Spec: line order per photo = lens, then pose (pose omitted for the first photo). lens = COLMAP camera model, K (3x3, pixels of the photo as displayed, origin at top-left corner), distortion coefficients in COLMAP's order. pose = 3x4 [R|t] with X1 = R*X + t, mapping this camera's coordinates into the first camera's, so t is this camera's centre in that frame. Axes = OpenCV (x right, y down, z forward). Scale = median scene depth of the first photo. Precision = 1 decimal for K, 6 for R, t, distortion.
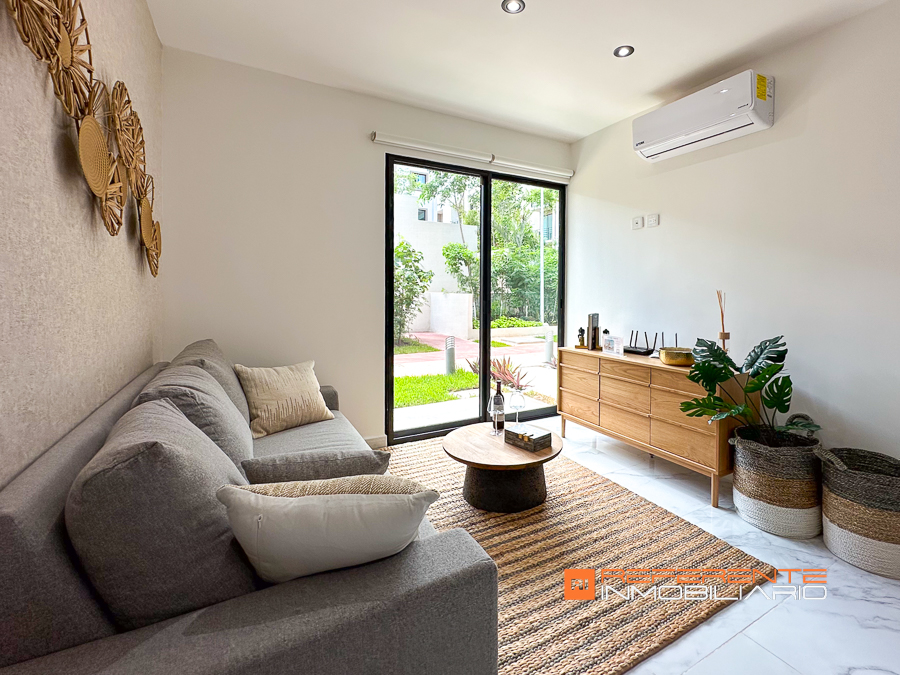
lens RADIAL K [[420.0, 0, 525.5], [0, 420.0, 299.4], [0, 0, 1]] dist [0.002599, -0.000253]
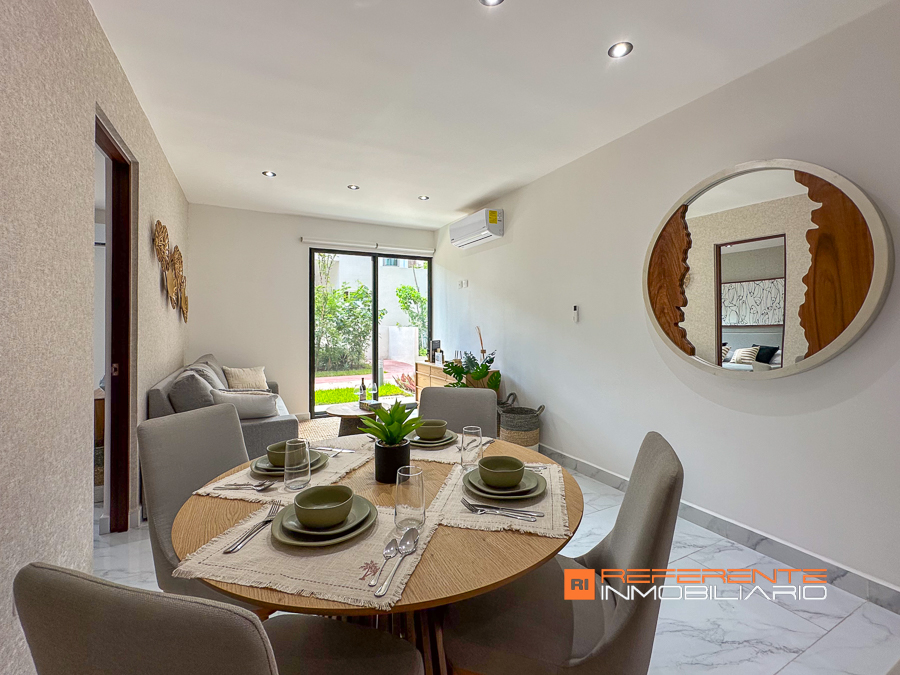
lens RADIAL K [[381.9, 0, 460.2], [0, 381.9, 322.5], [0, 0, 1]] dist [-0.001952, 0.000032]
pose [[0.997301, -0.010624, -0.072645, 0.456588], [0.008930, 0.999682, -0.023602, 0.001109], [0.072873, 0.022890, 0.997079, -0.585498]]
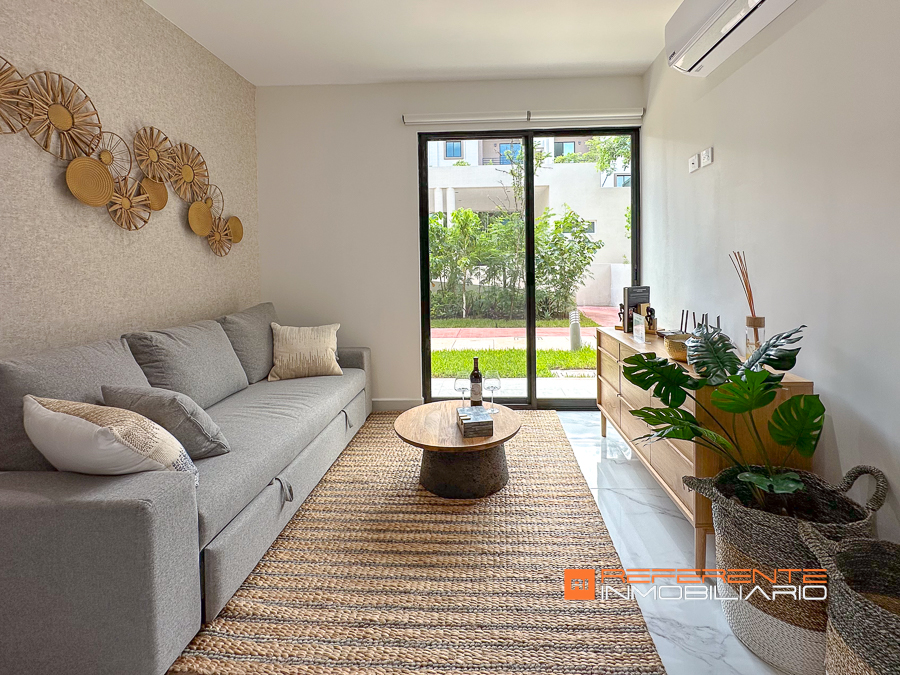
lens RADIAL K [[436.6, 0, 467.4], [0, 436.6, 275.2], [0, 0, 1]] dist [0.000789, 0.000845]
pose [[0.827190, -0.004536, -0.561904, 0.447348], [0.009001, 0.999946, 0.005178, 0.006815], [0.561850, -0.009341, 0.827186, 0.182834]]
